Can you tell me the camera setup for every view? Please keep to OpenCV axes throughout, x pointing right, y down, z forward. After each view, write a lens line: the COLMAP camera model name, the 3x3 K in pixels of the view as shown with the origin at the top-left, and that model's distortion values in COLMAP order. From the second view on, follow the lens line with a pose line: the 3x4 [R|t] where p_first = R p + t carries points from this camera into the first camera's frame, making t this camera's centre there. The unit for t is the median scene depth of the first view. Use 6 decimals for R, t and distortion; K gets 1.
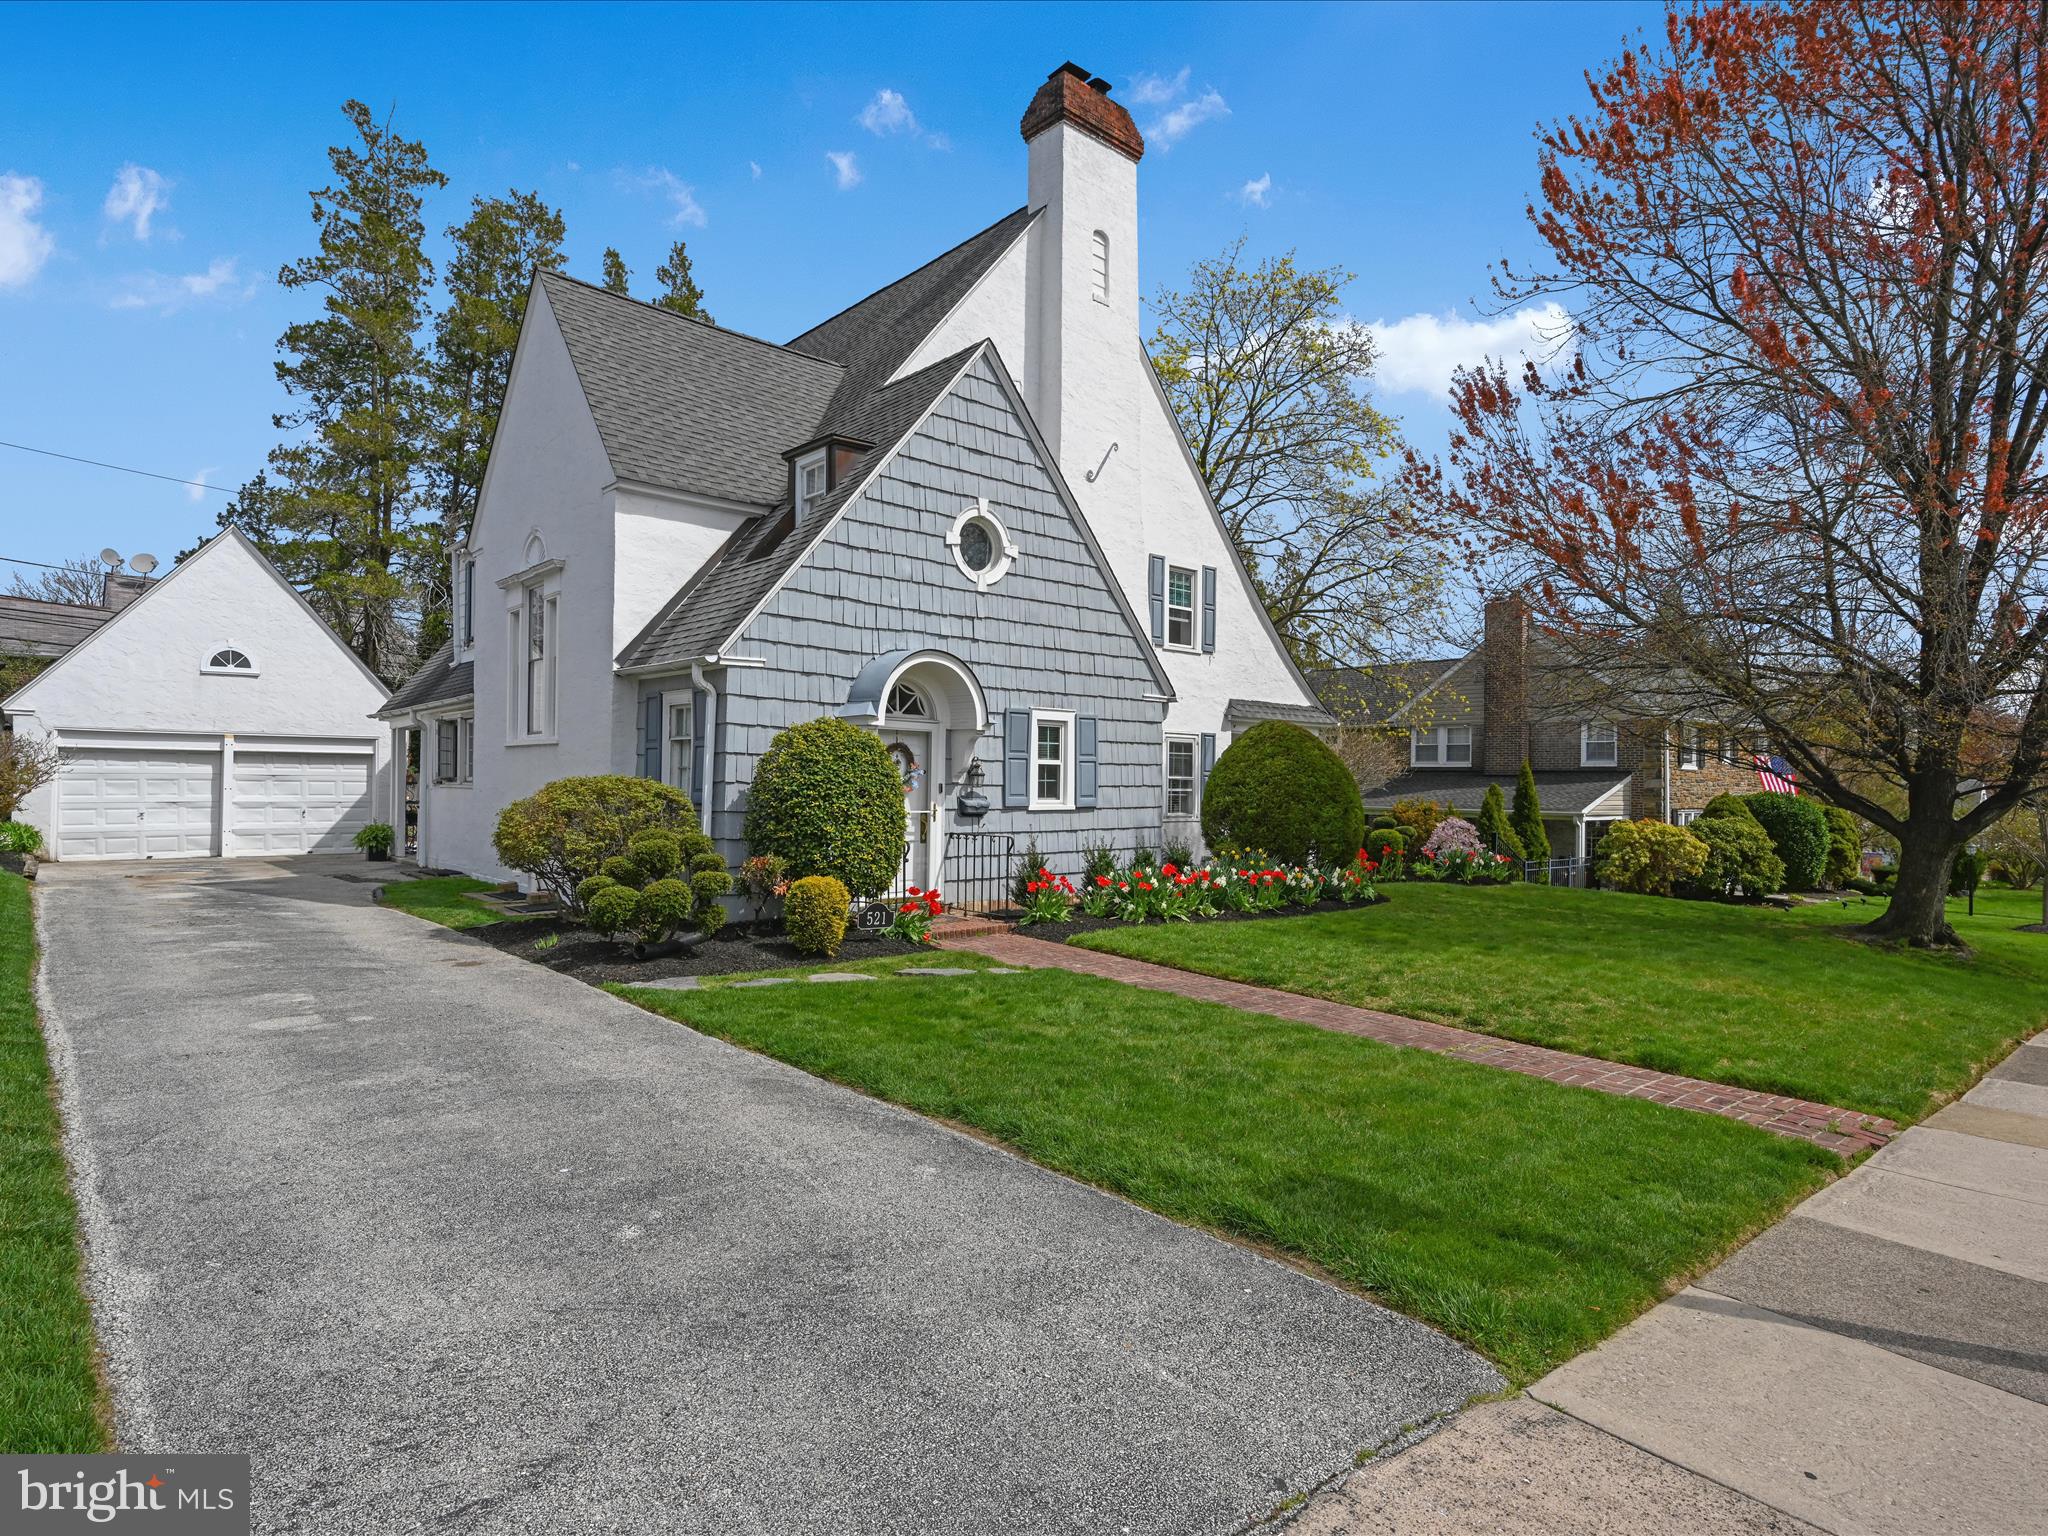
lens RADIAL K [[965.9, 0, 970.9], [0, 965.9, 781.2], [0, 0, 1]] dist [0.000093, 0.000272]
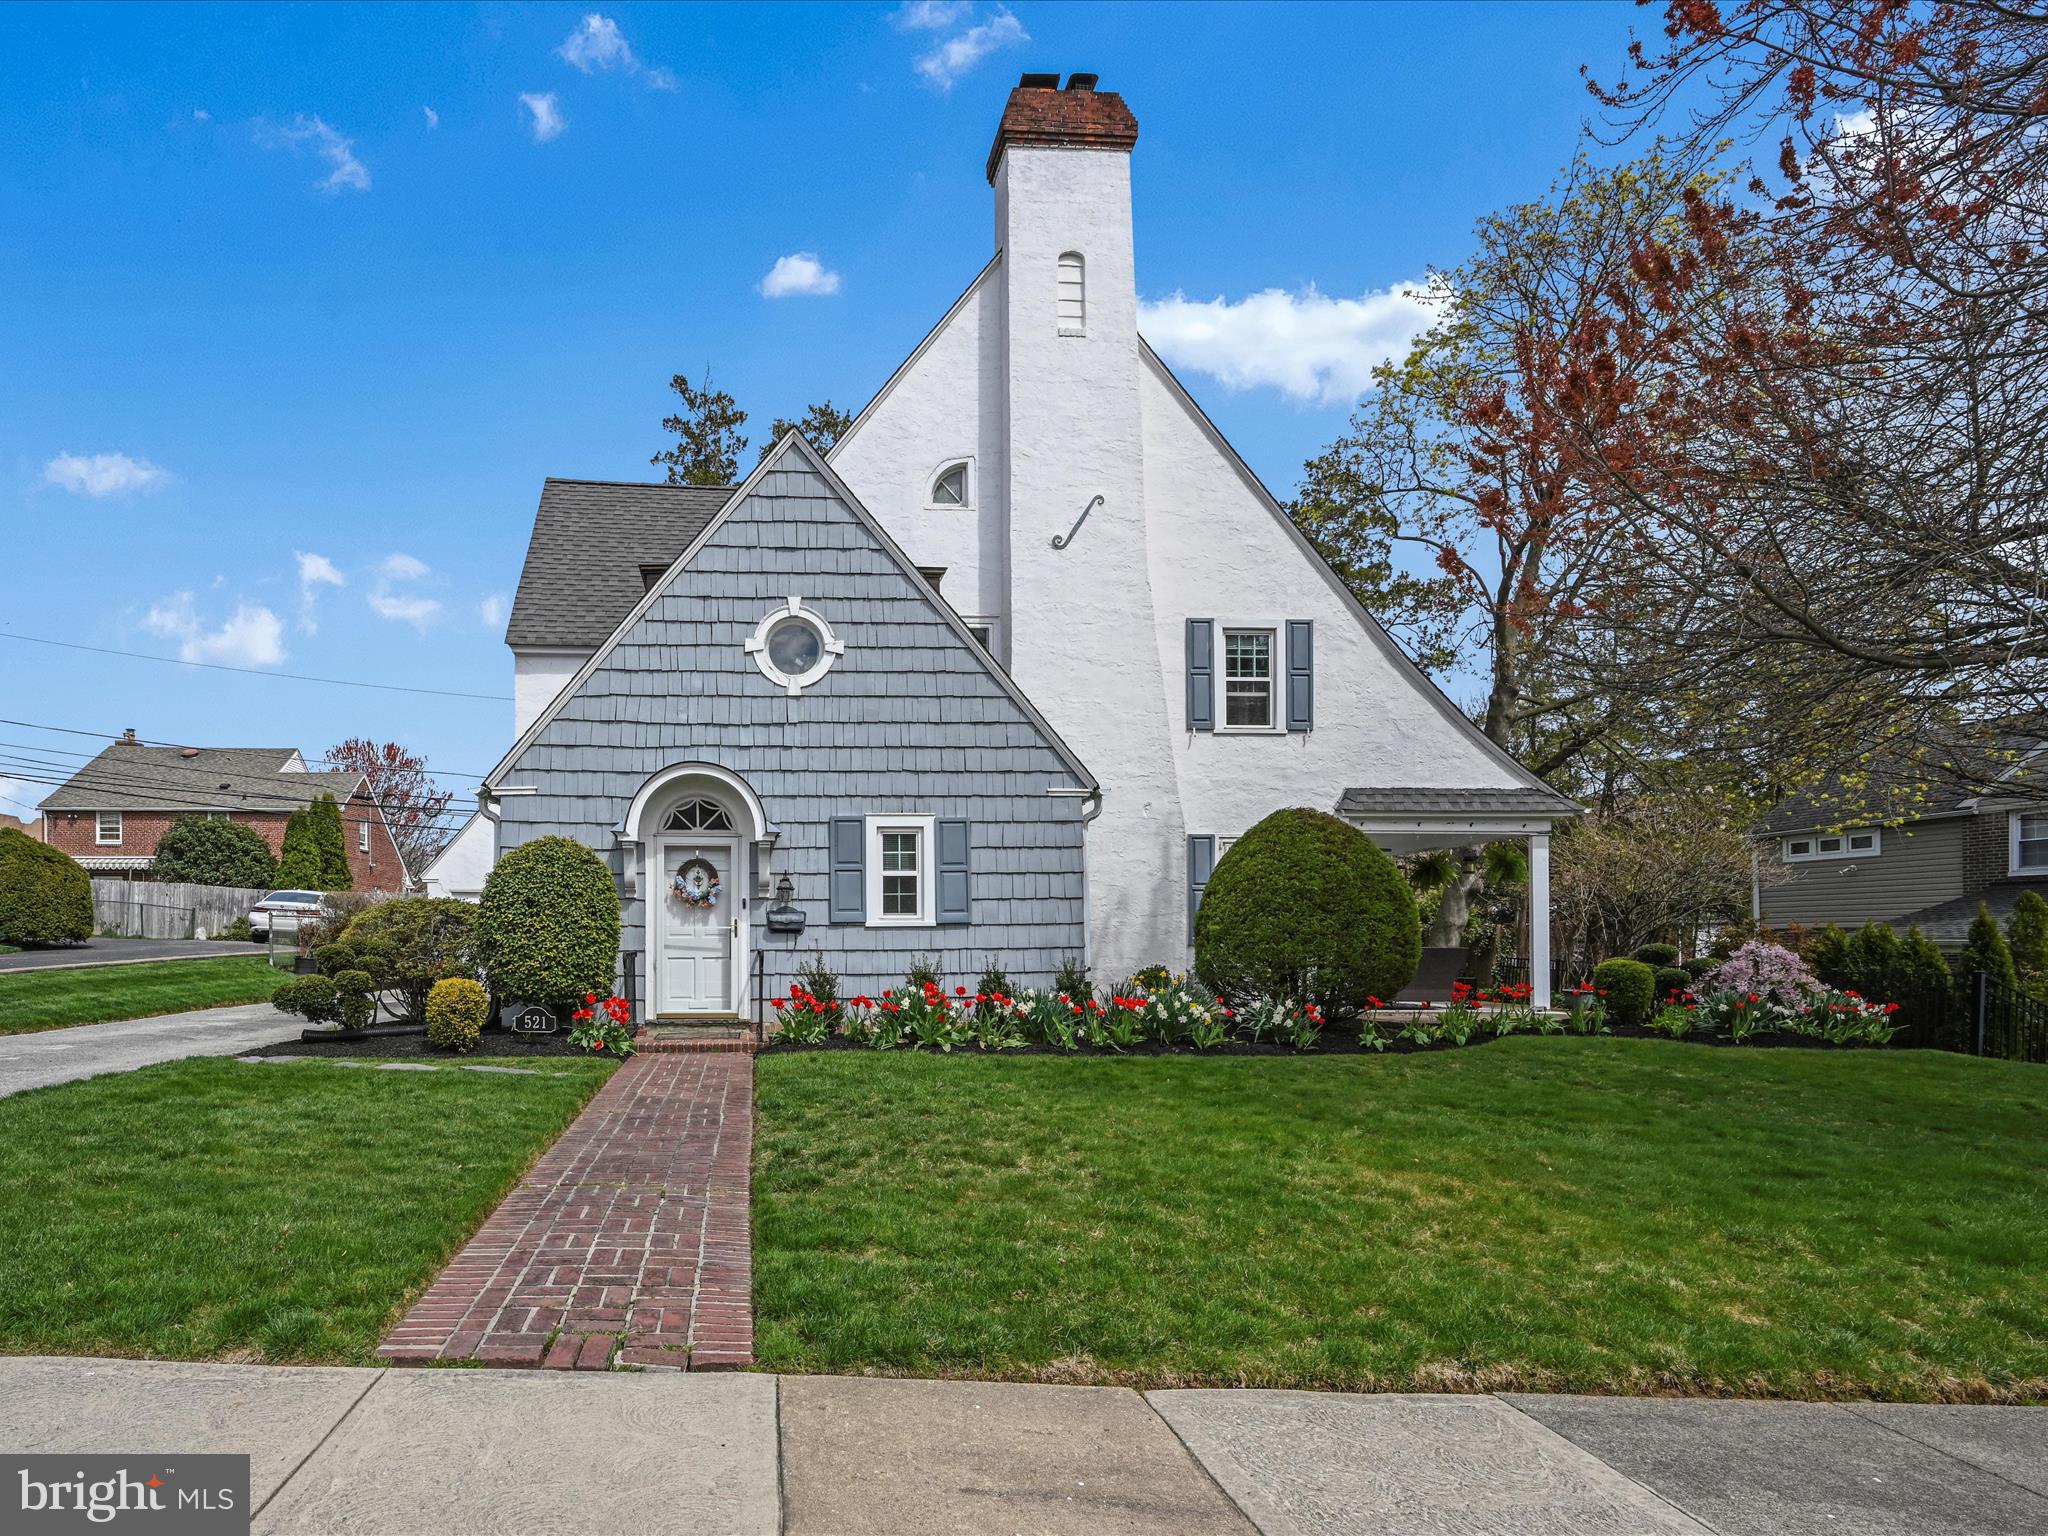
lens RADIAL K [[969.8, 0, 863.1], [0, 969.8, 936.1], [0, 0, 1]] dist [-0.001067, -0.000039]
pose [[0.835575, -0.015096, -0.549169, 0.566333], [0.016105, 0.999866, -0.002982, 0.042266], [0.549141, -0.006353, 0.835706, 0.232758]]
